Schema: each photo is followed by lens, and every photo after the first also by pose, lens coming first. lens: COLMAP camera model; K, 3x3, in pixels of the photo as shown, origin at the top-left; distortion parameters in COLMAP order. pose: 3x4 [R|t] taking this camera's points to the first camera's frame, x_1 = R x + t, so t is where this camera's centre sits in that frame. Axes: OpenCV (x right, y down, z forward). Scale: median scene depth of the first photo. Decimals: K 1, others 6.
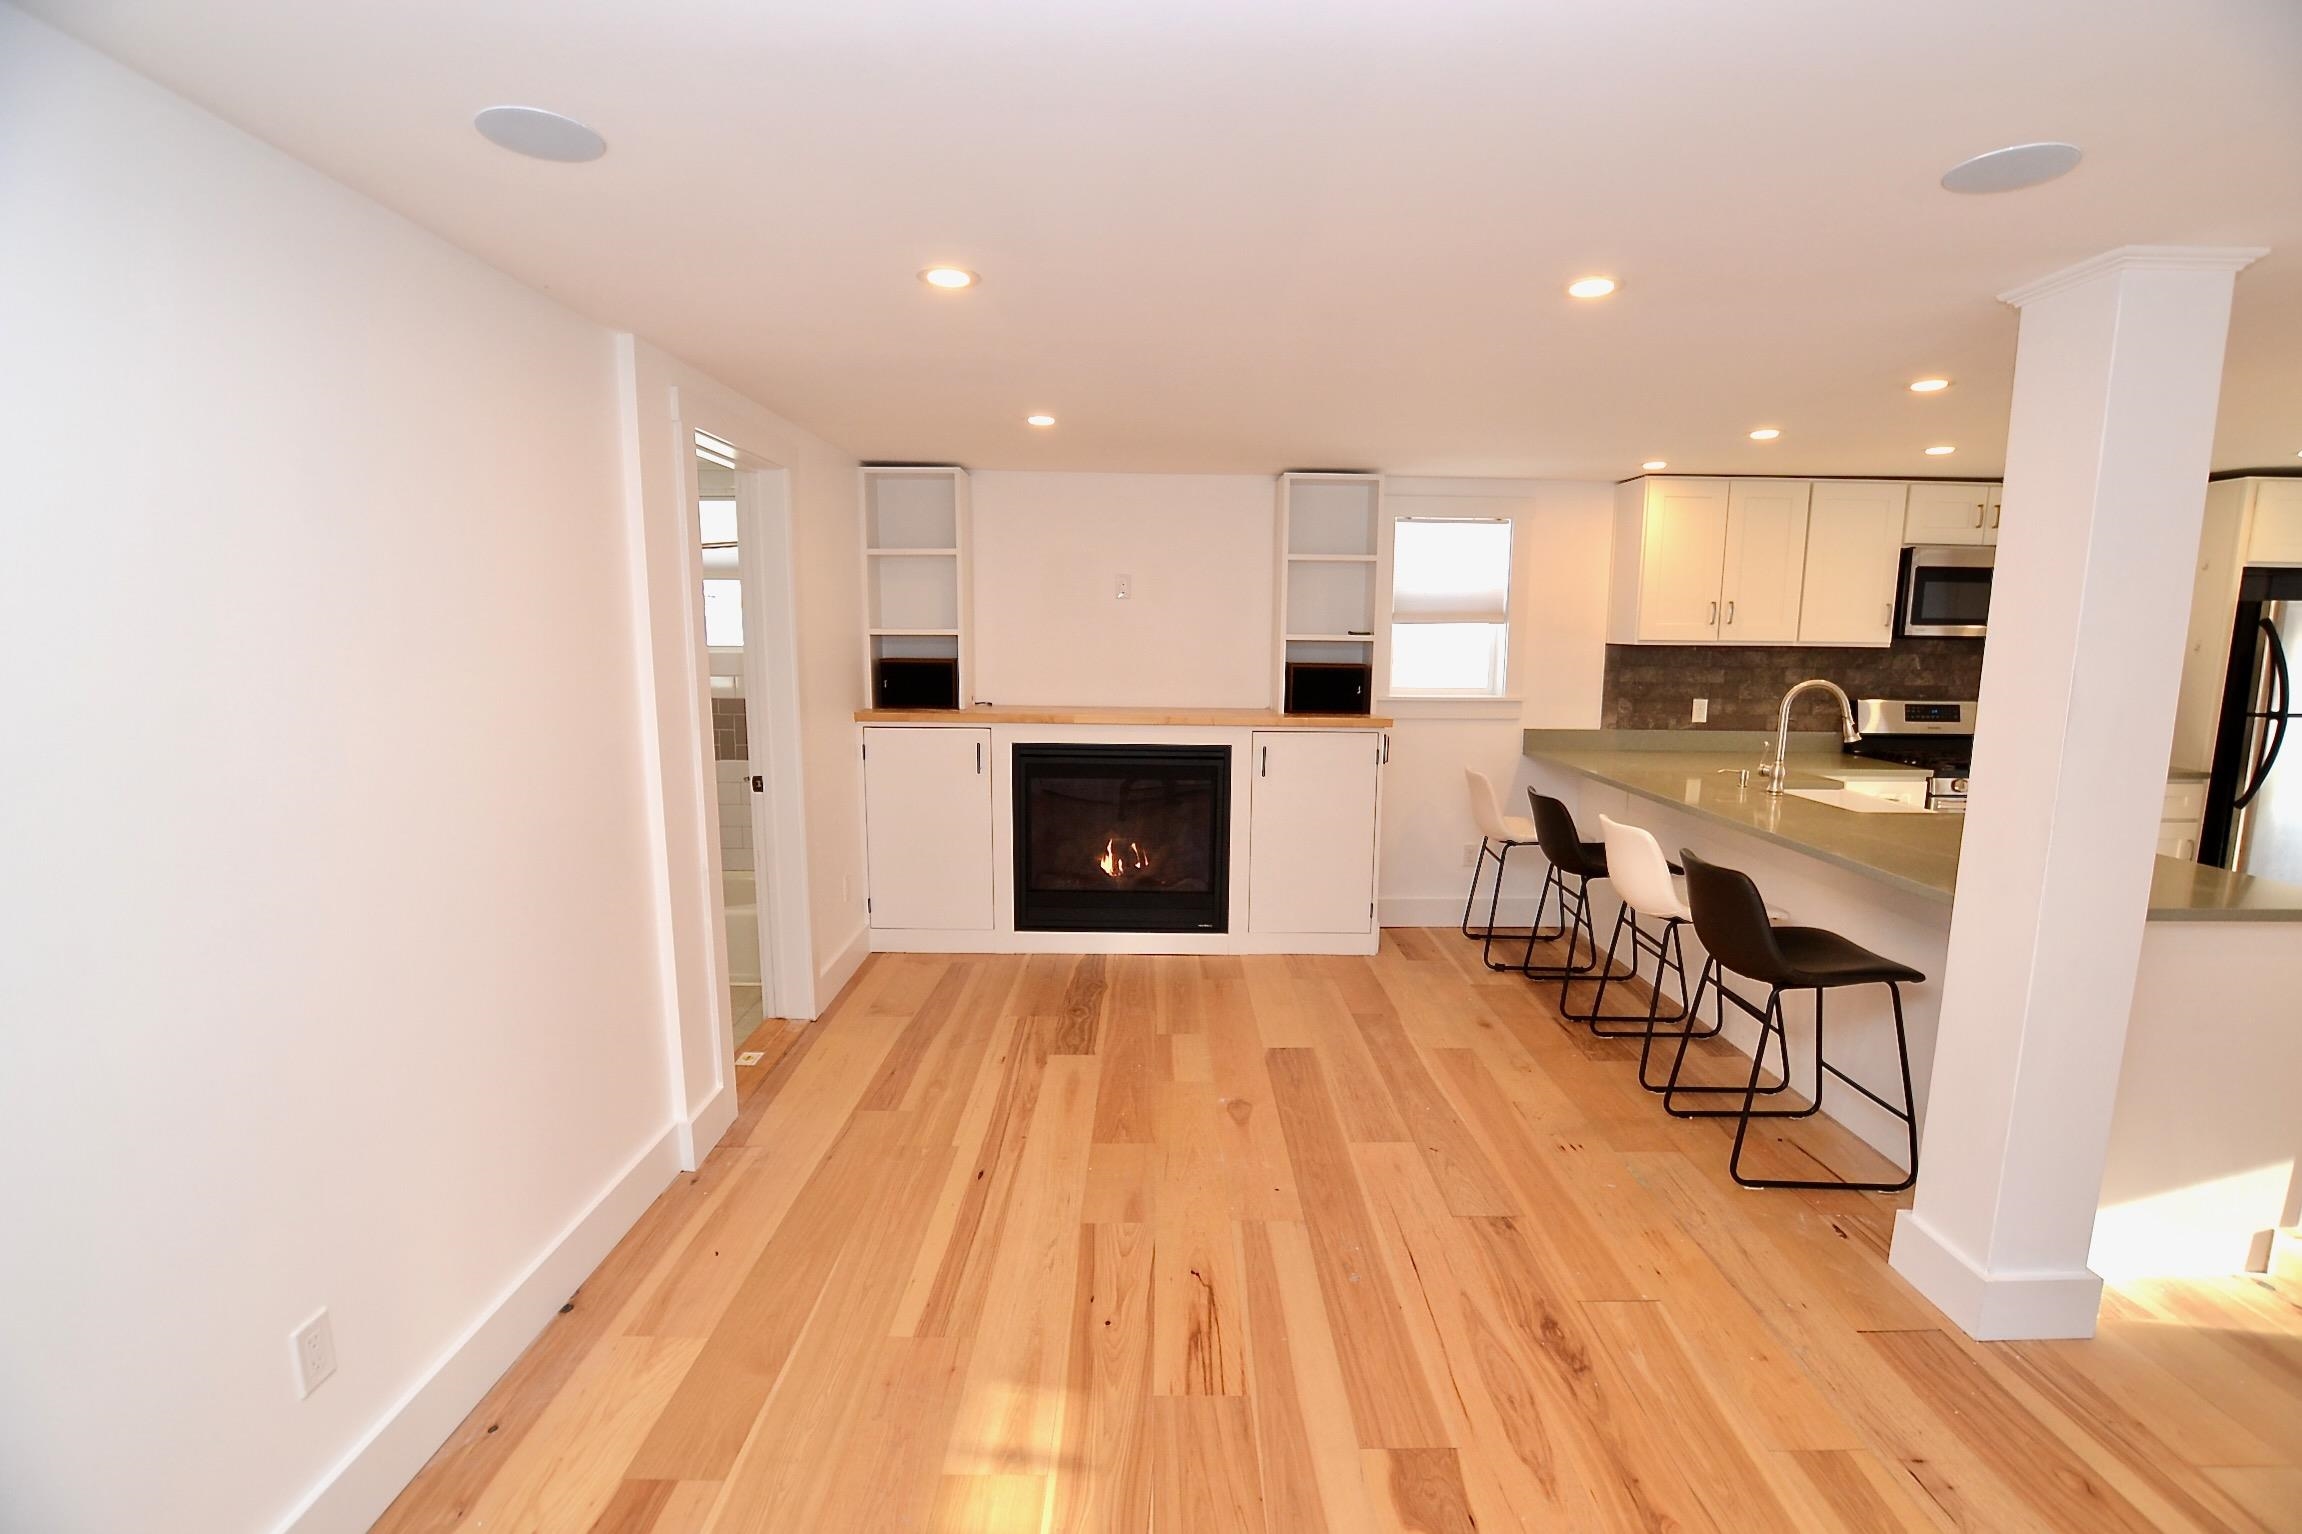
lens RADIAL K [[1030.5, 0, 1155.3], [0, 1030.5, 782.7], [0, 0, 1]] dist [-0.037400, 0.005881]
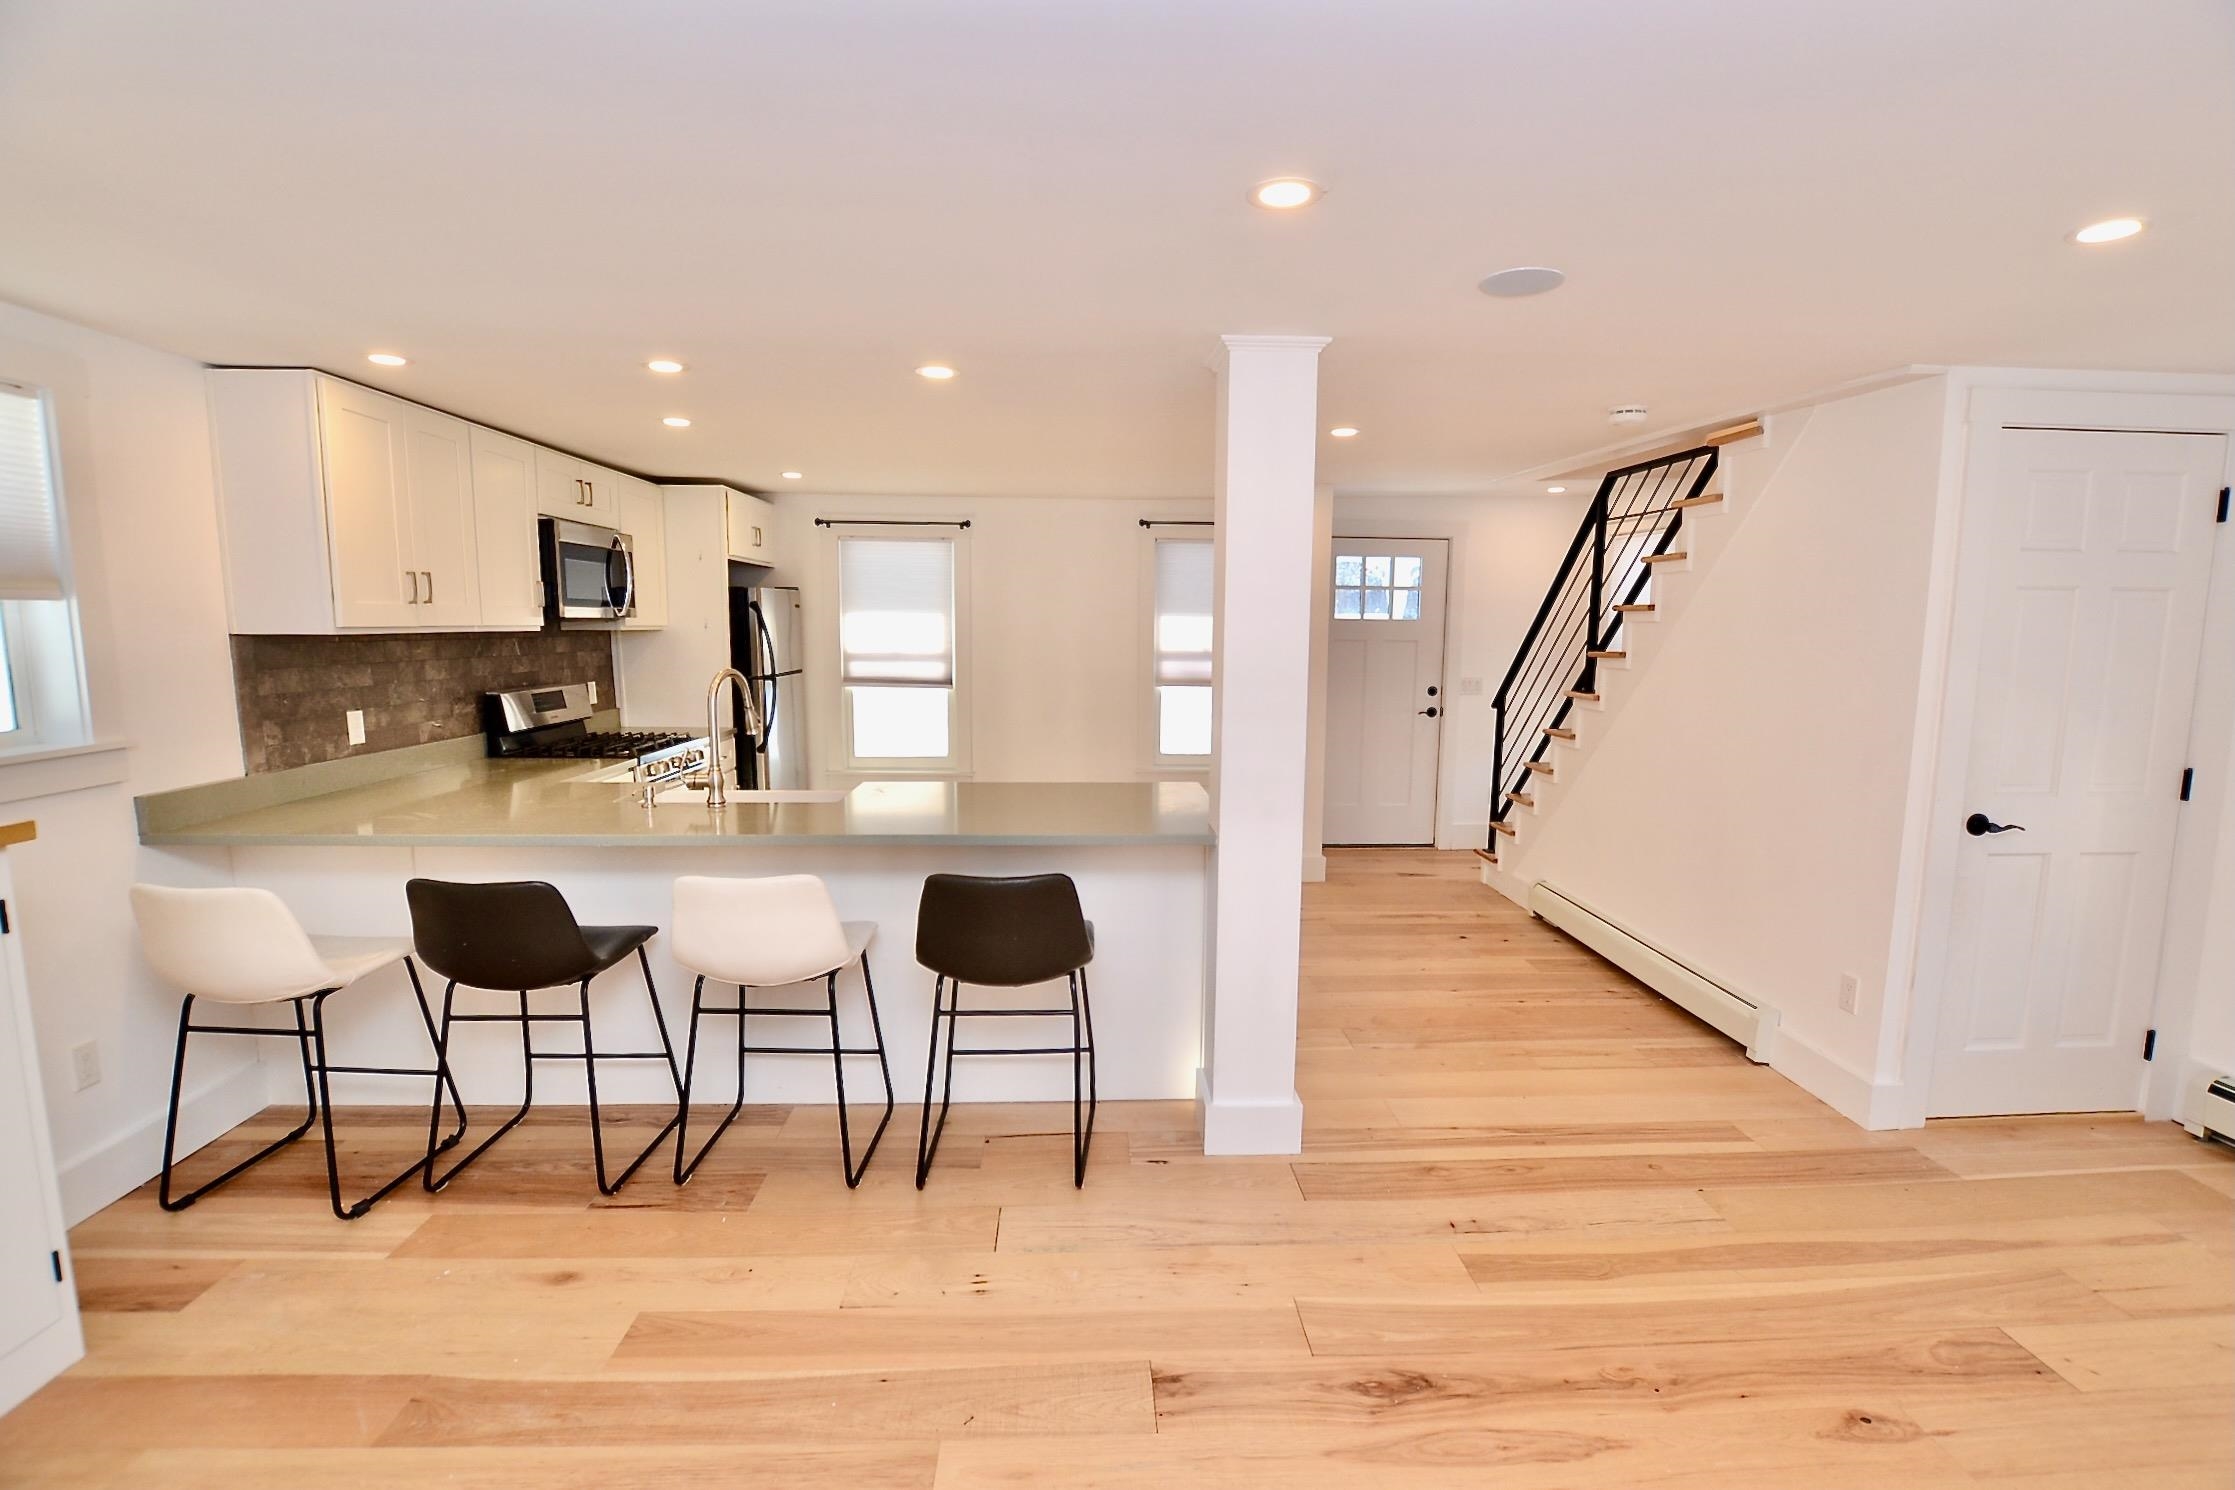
lens RADIAL K [[1000.5, 0, 1118.1], [0, 1000.5, 779.1], [0, 0, 1]] dist [-0.037400, 0.005881]
pose [[-0.052470, -0.159746, 0.985763, -0.180724], [0.139624, 0.976253, 0.165636, -0.081755], [-0.988813, 0.146327, -0.028919, 0.556789]]
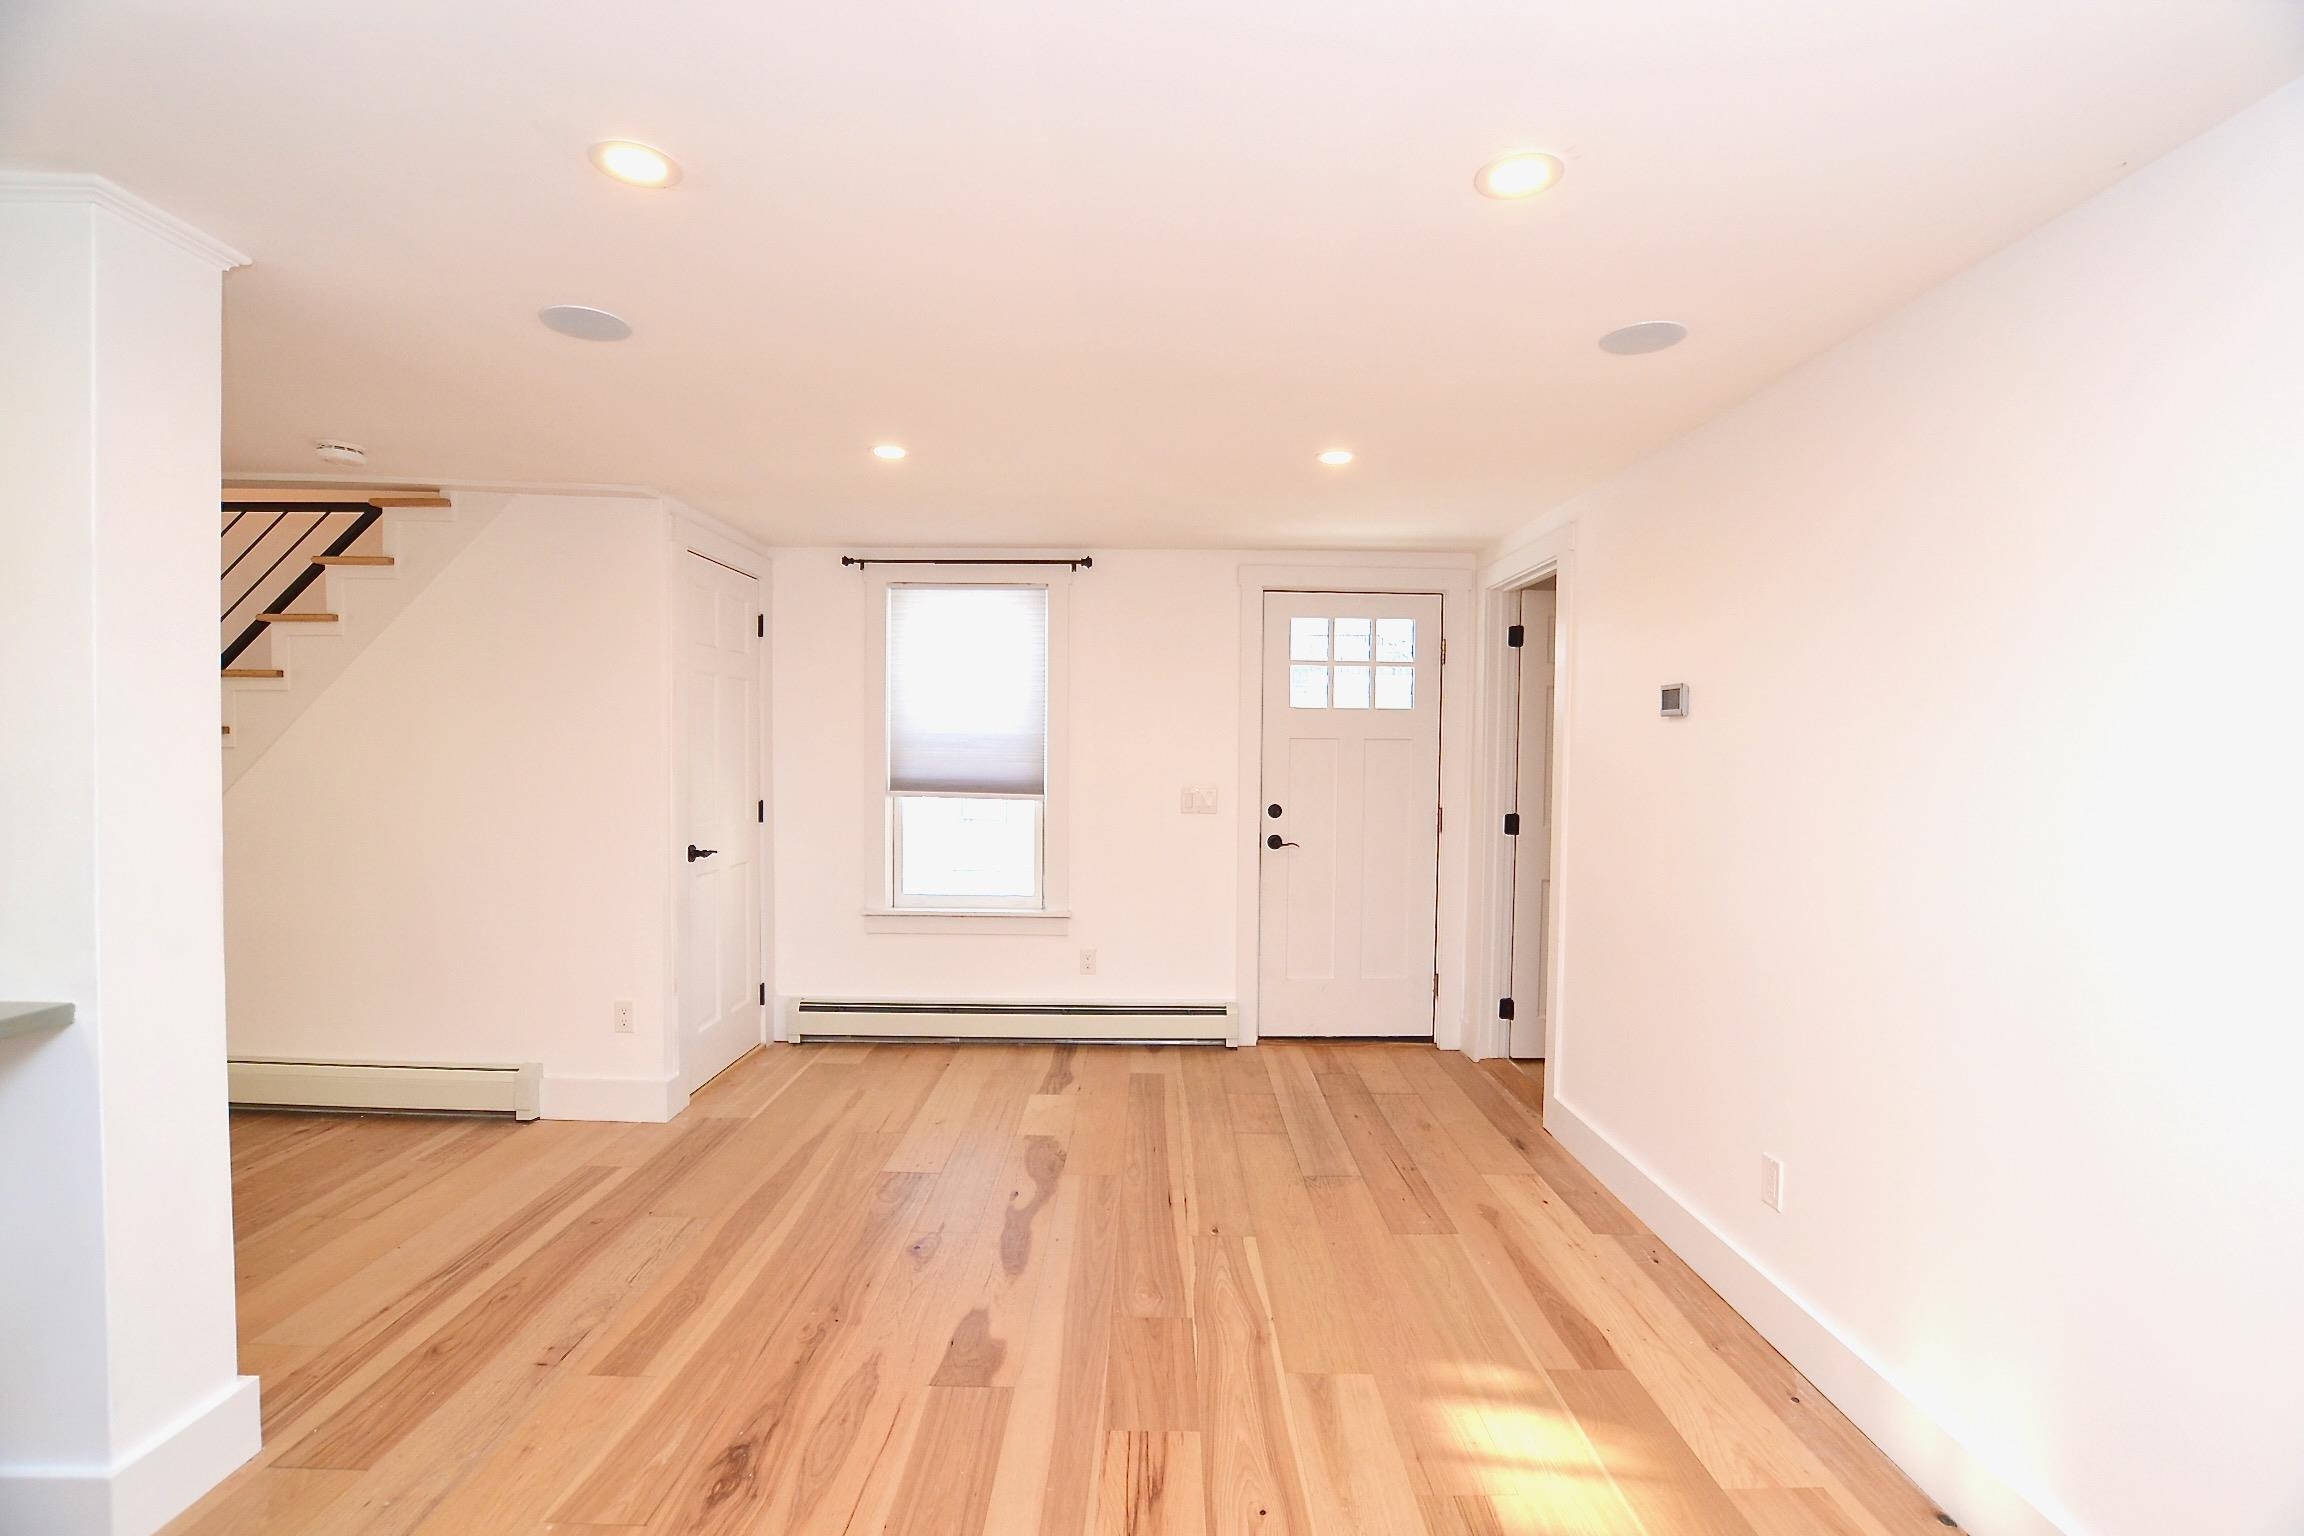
lens RADIAL K [[1031.4, 0, 1162.1], [0, 1031.4, 775.1], [0, 0, 1]] dist [-0.037400, 0.005881]
pose [[-0.999749, -0.017617, -0.013846, 0.026442], [-0.019717, 0.985218, 0.170165, -0.085268], [0.010644, 0.170395, -0.985318, 0.814771]]
